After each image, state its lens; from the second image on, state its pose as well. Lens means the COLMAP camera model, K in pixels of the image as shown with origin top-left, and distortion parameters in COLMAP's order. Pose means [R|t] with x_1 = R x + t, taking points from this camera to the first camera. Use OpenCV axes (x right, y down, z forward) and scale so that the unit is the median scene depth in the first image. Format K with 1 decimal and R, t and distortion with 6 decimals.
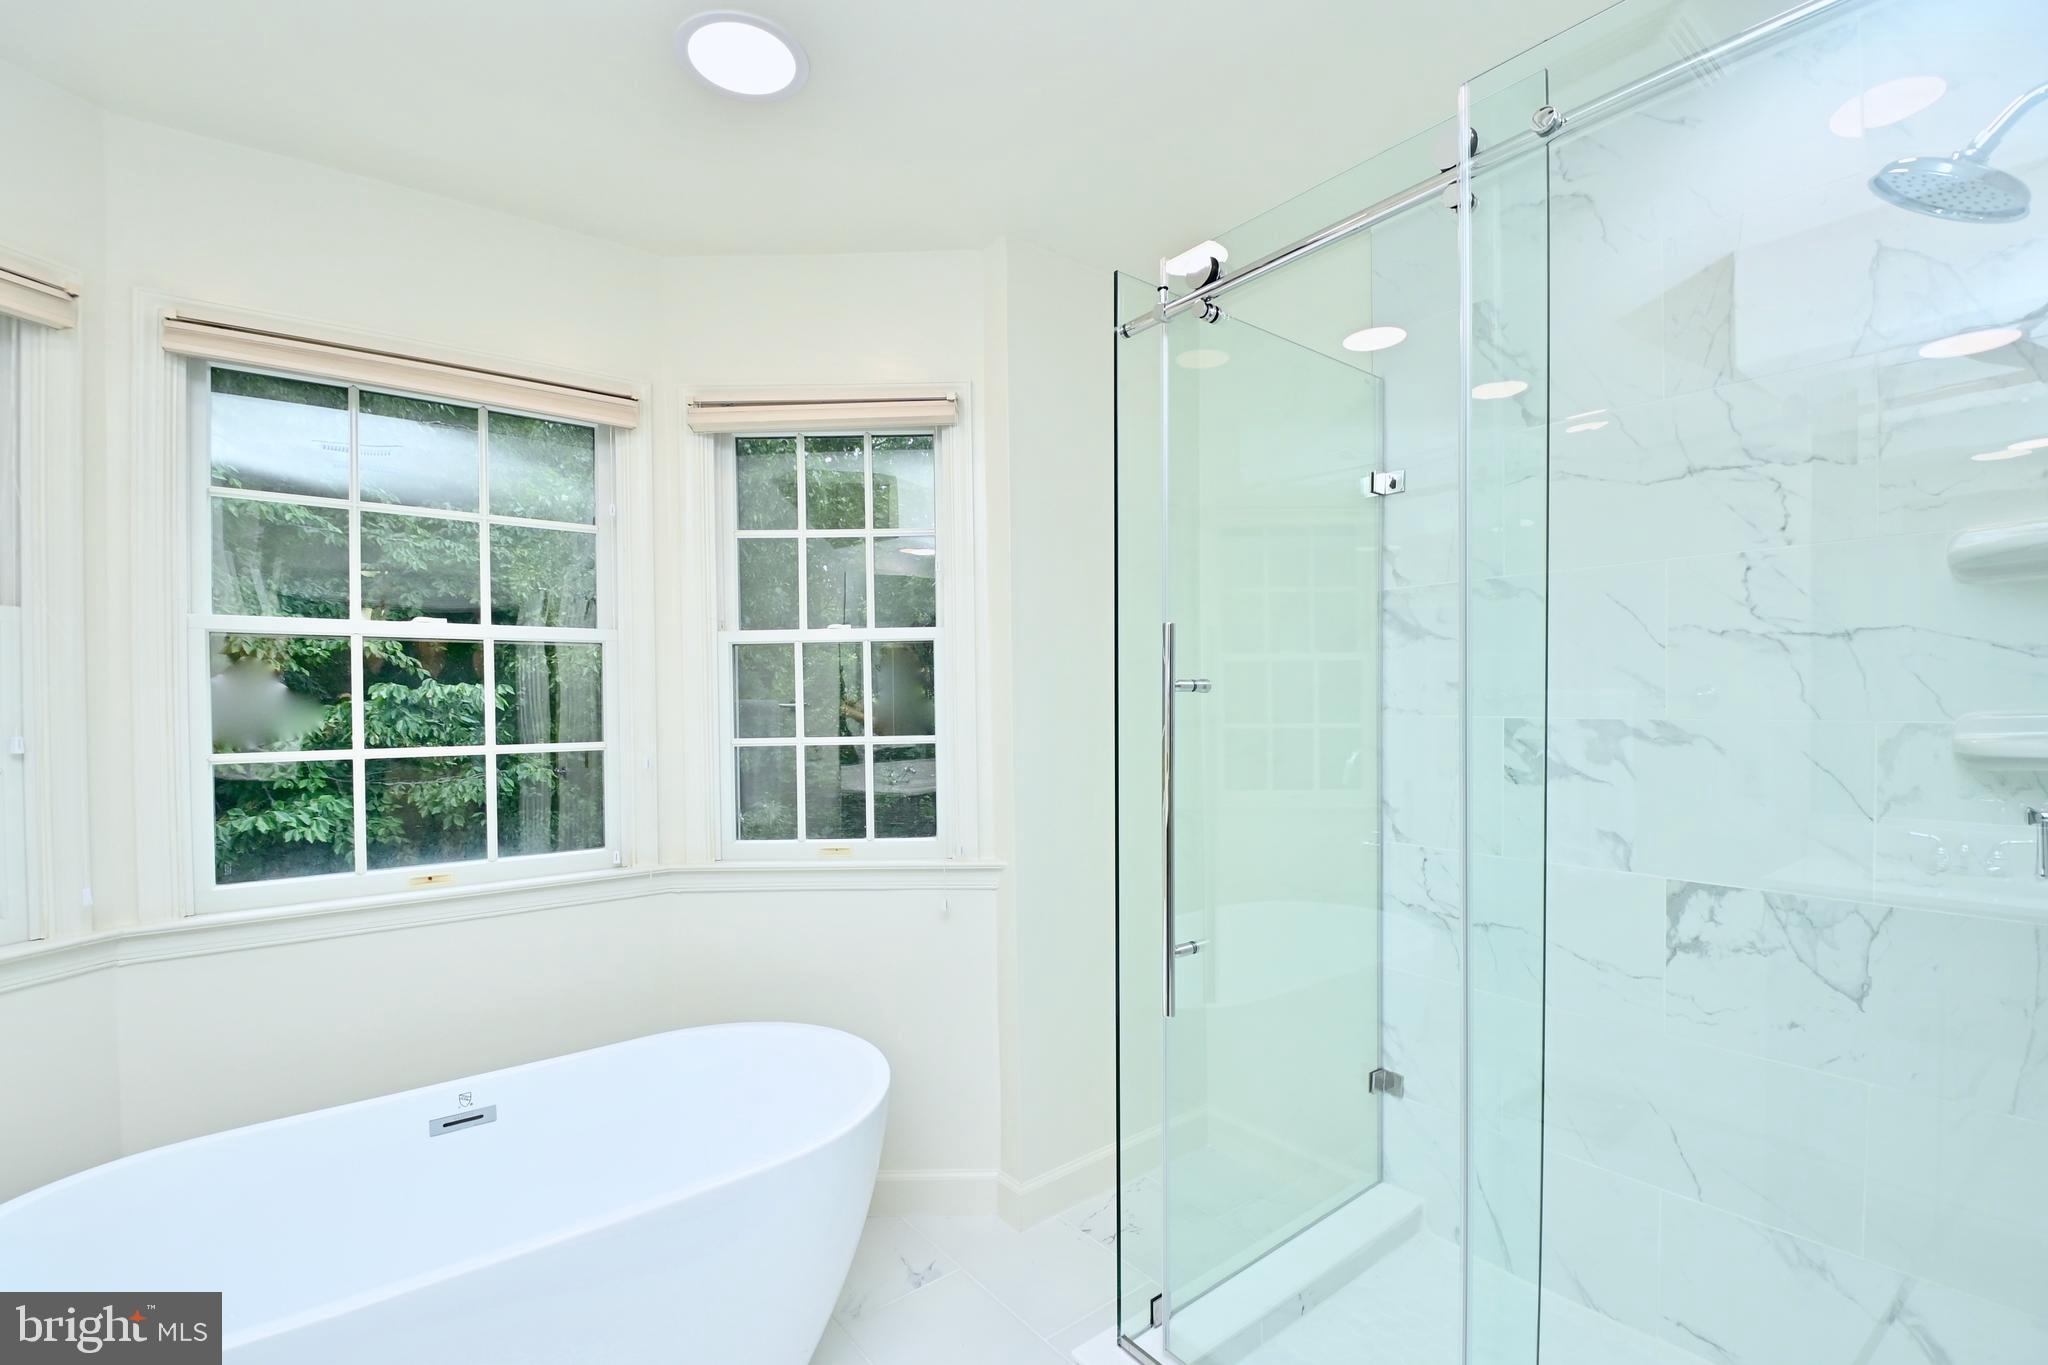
lens RADIAL K [[902.2, 0, 1035.2], [0, 902.2, 704.8], [0, 0, 1]] dist [-0.002411, -0.010652]
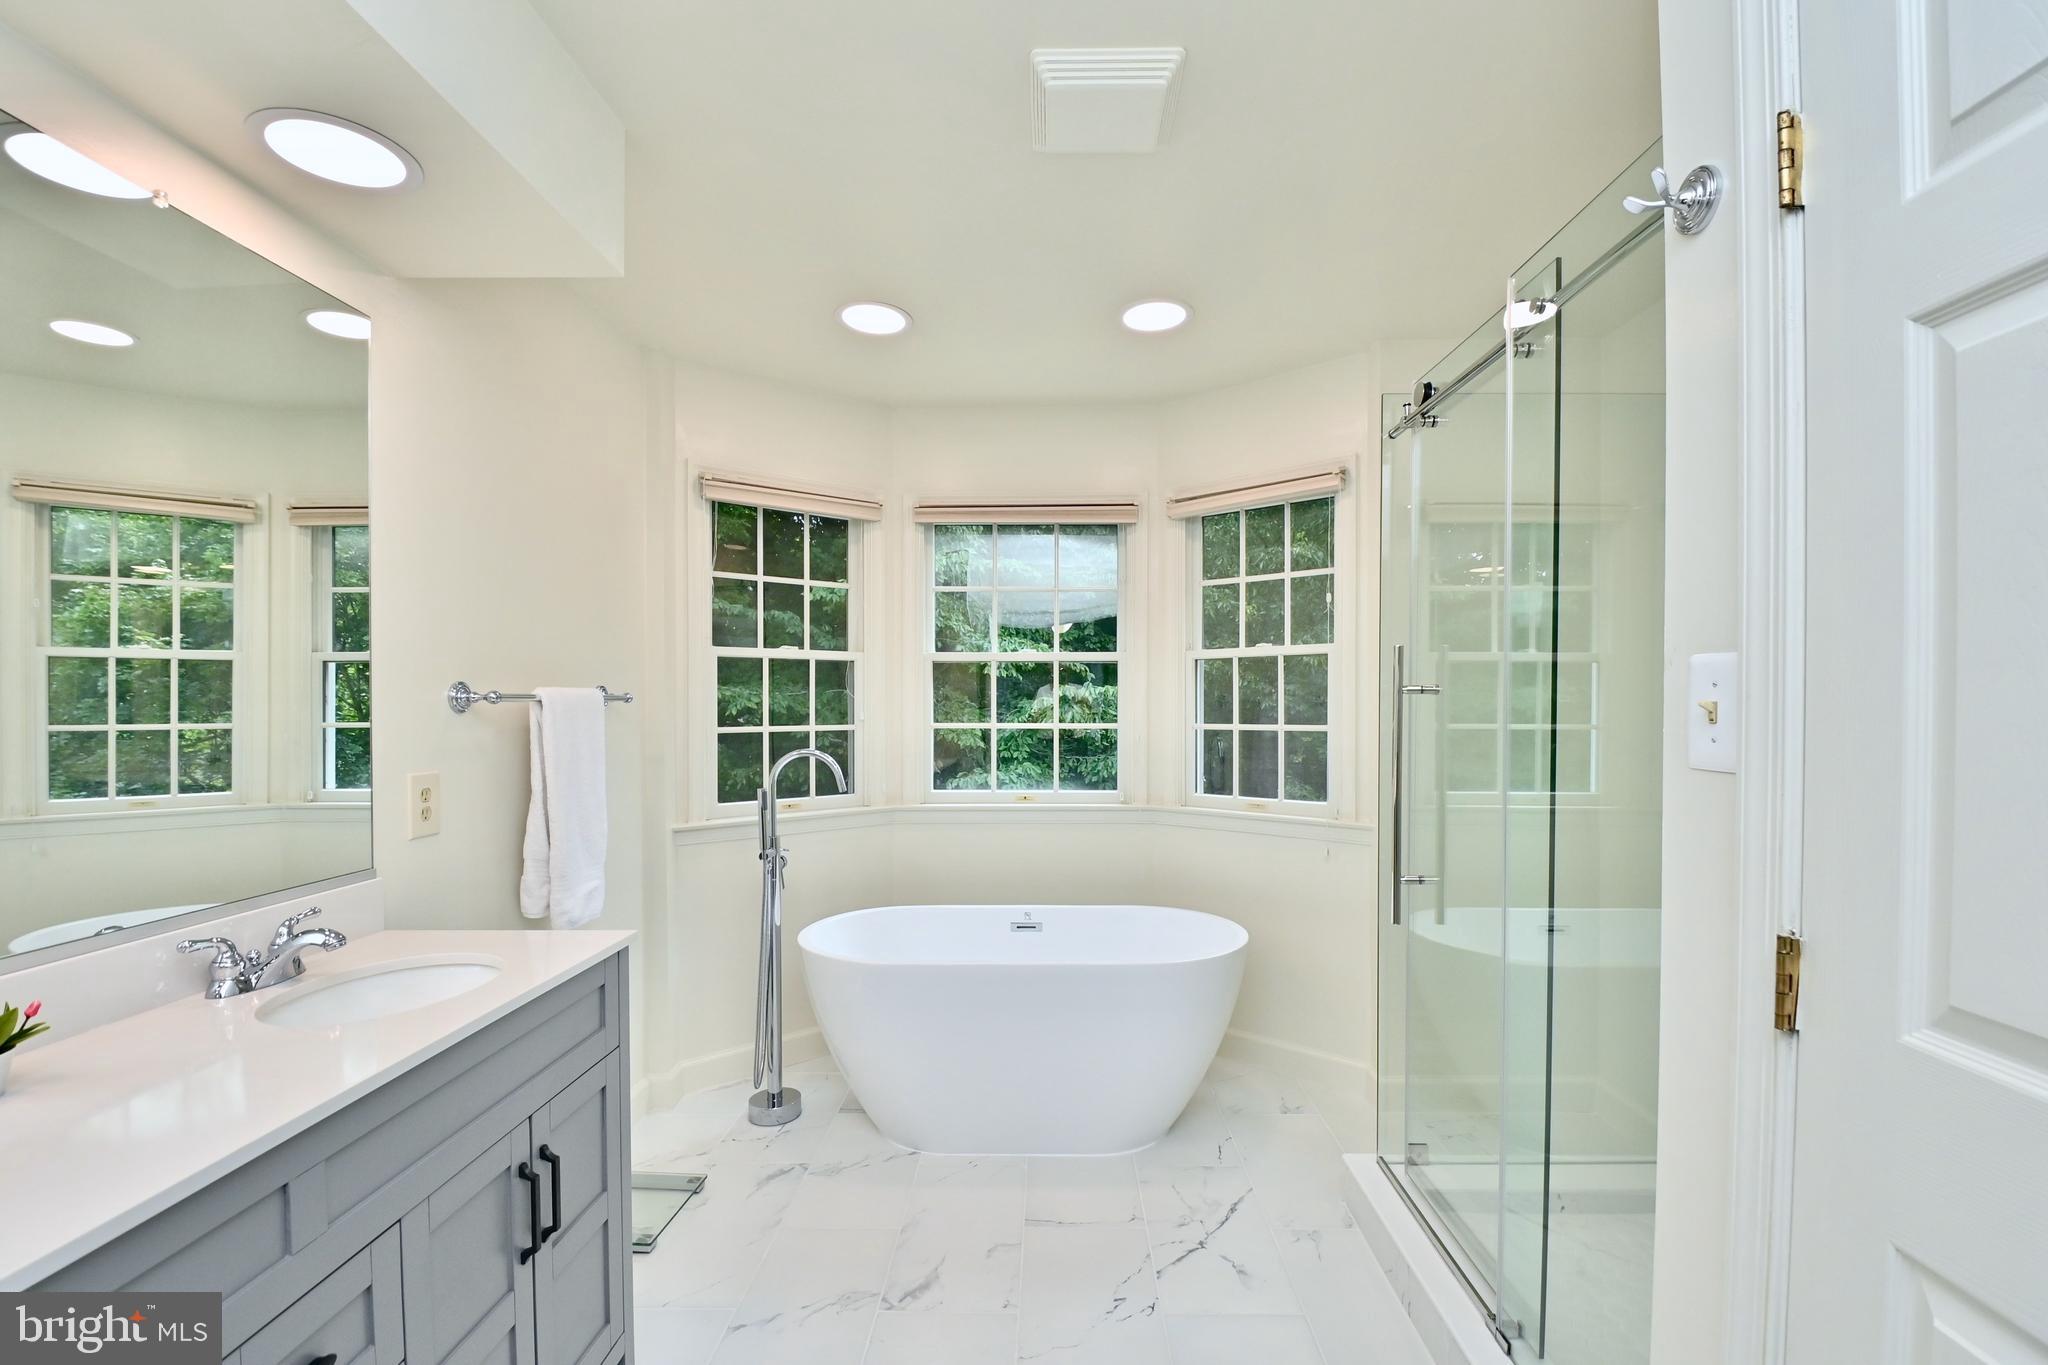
lens RADIAL K [[902.2, 0, 1056.7], [0, 902.2, 698.7], [0, 0, 1]] dist [-0.002411, -0.010652]
pose [[0.780599, 0.005184, -0.625011, 0.402037], [-0.008869, 0.999957, -0.002783, 0.002716], [0.624970, 0.007715, 0.780611, -0.287433]]
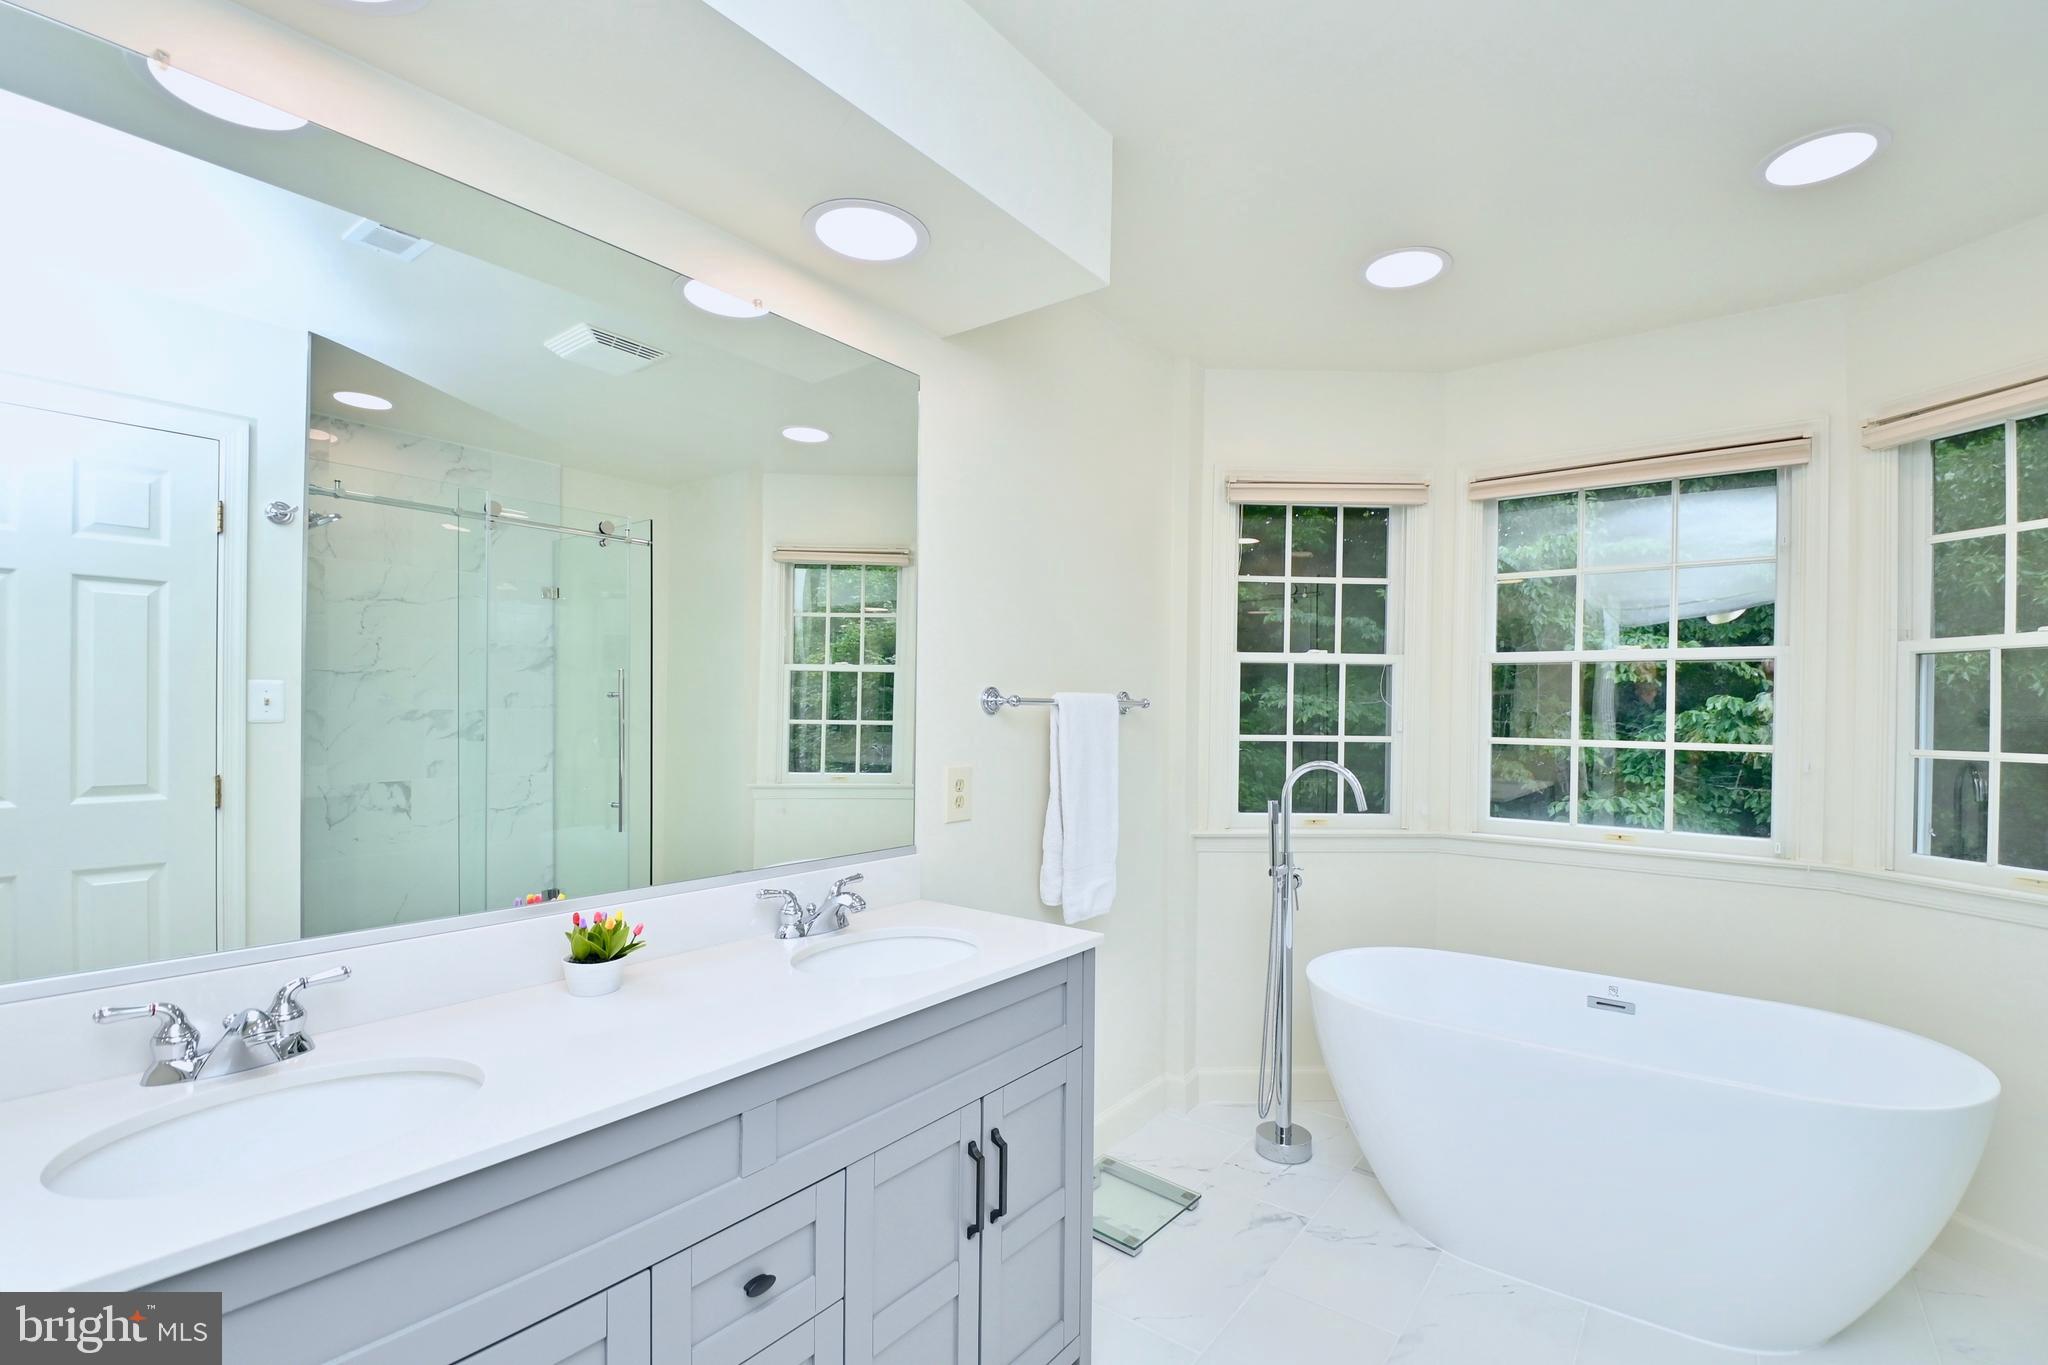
lens RADIAL K [[902.2, 0, 1048.4], [0, 902.2, 705.0], [0, 0, 1]] dist [-0.002411, -0.010652]
pose [[0.238902, 0.007889, -0.971012, 0.376577], [-0.020359, 0.999788, 0.003114, 0.004631], [0.970830, 0.019025, 0.239012, -0.148146]]
